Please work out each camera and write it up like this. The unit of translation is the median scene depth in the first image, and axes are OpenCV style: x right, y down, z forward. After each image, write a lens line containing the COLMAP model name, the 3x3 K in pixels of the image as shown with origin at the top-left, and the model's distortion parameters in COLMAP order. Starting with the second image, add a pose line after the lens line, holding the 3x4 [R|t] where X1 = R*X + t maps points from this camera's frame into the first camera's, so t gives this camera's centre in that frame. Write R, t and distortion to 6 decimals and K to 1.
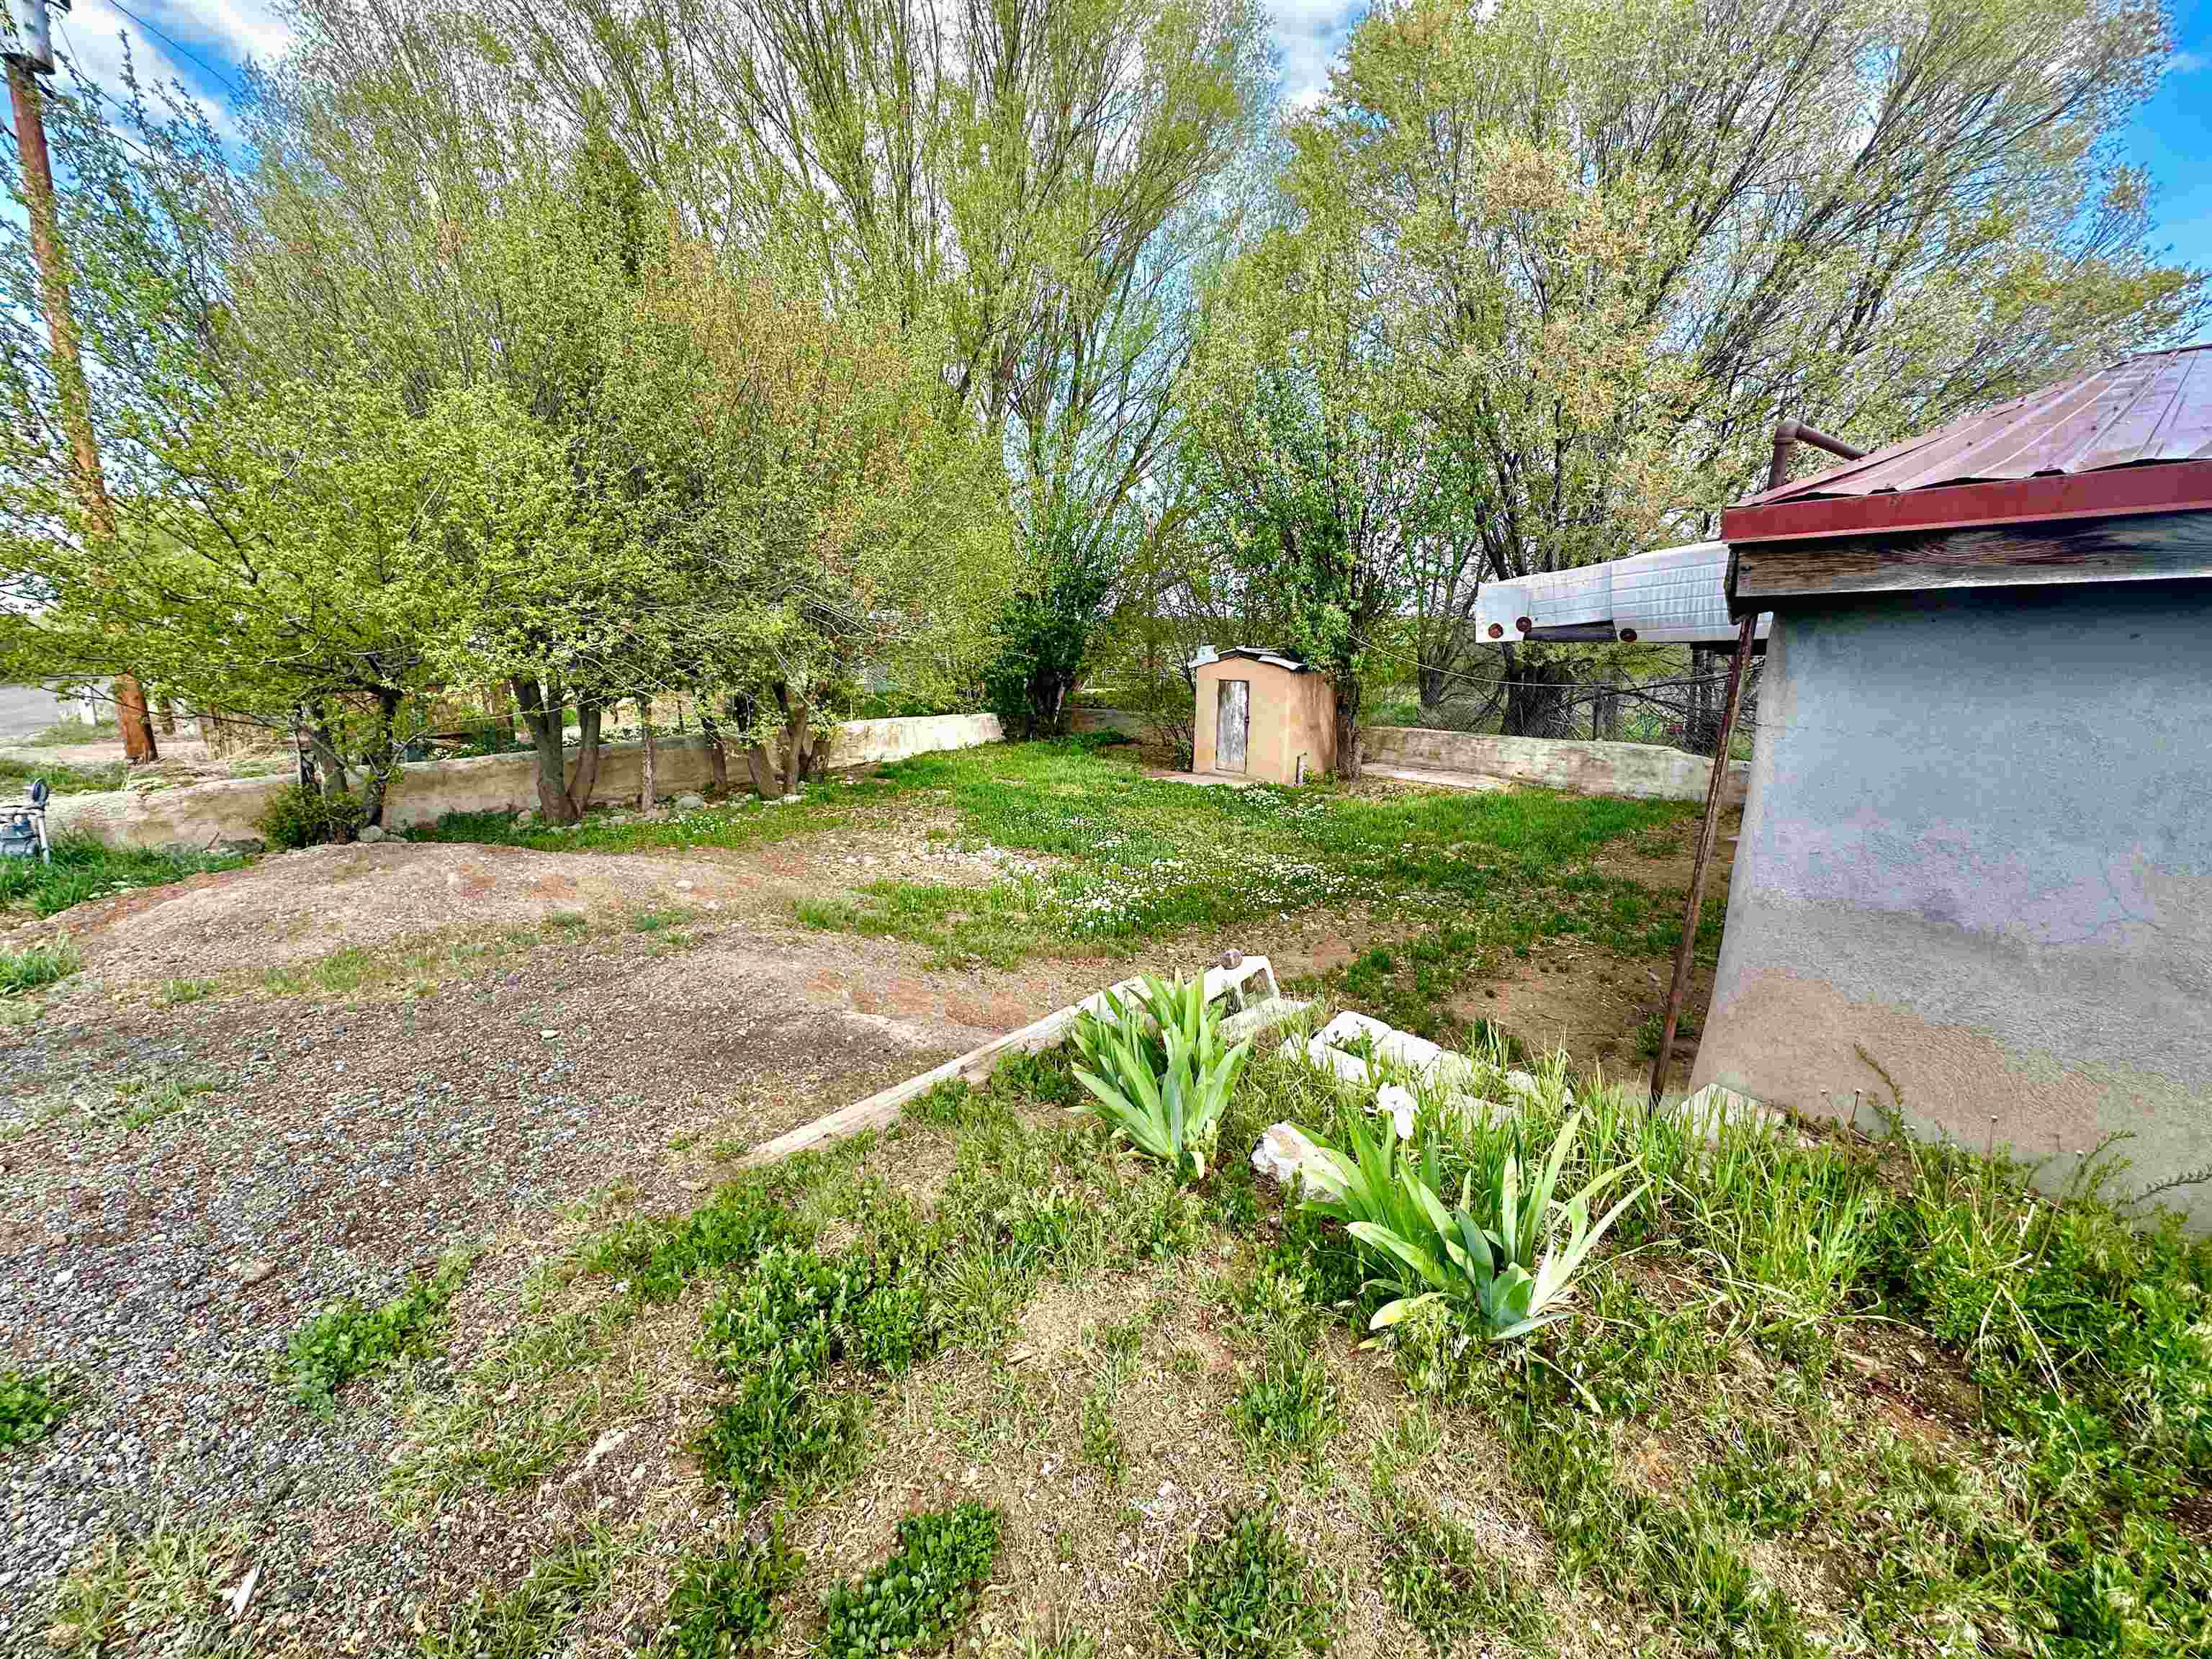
lens RADIAL K [[883.4, 0, 1104.4], [0, 883.4, 829.7], [0, 0, 1]] dist [-0.001217, 0.000373]
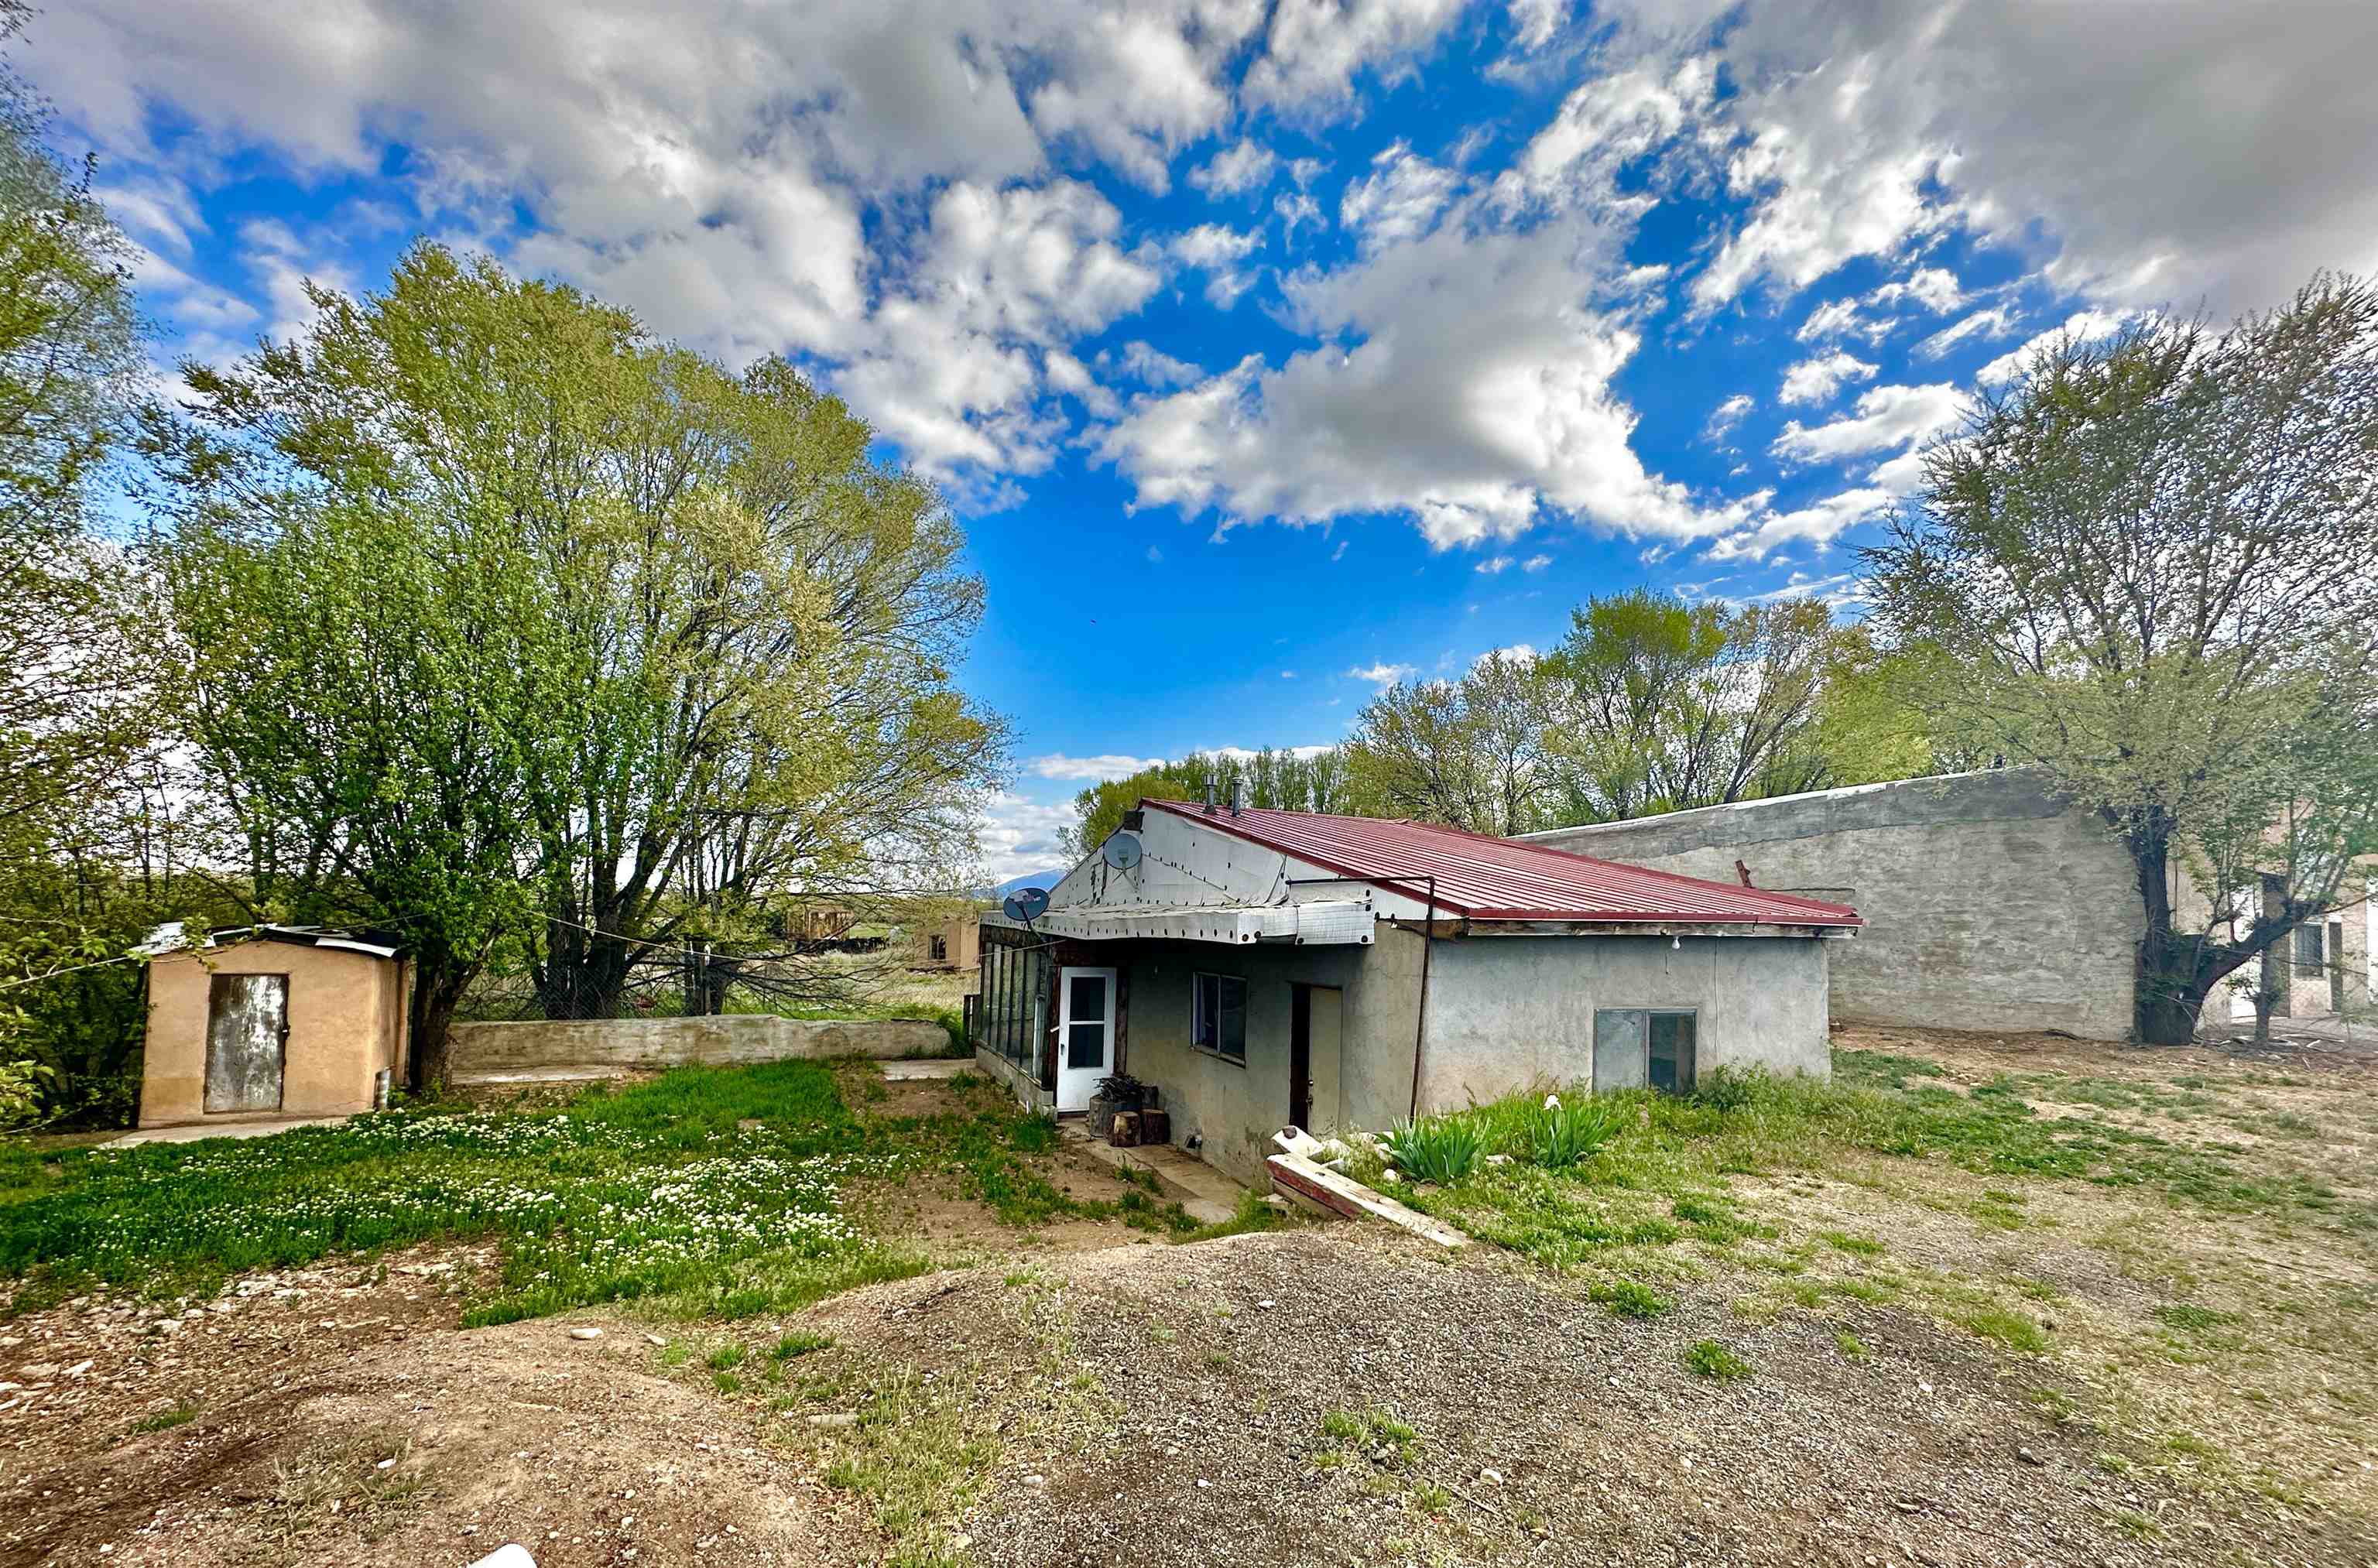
lens RADIAL K [[948.3, 0, 1188.4], [0, 948.3, 895.2], [0, 0, 1]] dist [-0.001288, -0.000002]
pose [[0.284974, 0.034107, 0.957928, -0.346286], [0.181448, 0.979378, -0.088850, -0.035657], [-0.941205, 0.199134, 0.272908, 0.123580]]
